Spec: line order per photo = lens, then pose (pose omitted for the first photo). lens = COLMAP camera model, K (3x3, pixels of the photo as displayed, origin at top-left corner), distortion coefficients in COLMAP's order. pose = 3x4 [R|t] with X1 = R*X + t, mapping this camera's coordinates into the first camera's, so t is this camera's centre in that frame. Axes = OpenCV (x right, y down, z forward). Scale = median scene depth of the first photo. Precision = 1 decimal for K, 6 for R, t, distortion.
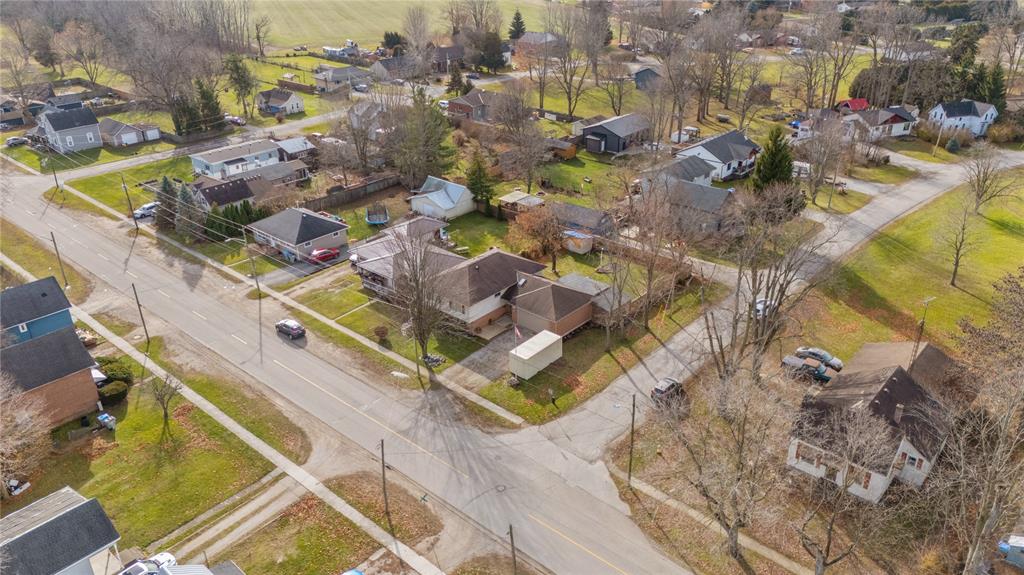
lens RADIAL K [[774.8, 0, 511.3], [0, 774.8, 287.8], [0, 0, 1]] dist [0.053056, -0.026889]
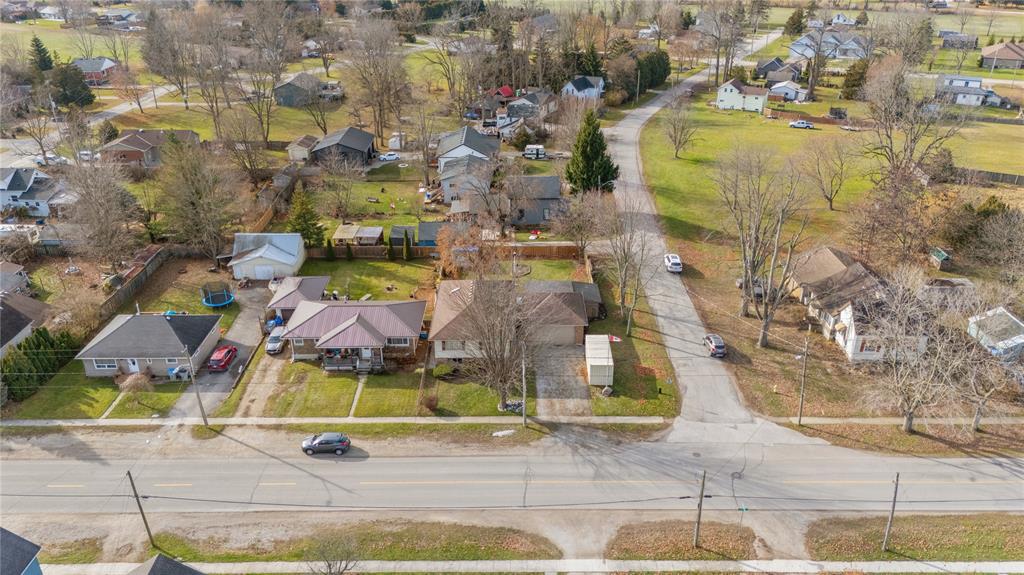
lens RADIAL K [[774.8, 0, 511.9], [0, 774.8, 287.2], [0, 0, 1]] dist [0.053056, -0.026889]
pose [[0.741675, -0.283878, 0.607726, -0.595765], [0.289453, 0.952779, 0.091806, -0.119813], [-0.605091, 0.107818, 0.788822, 0.257670]]
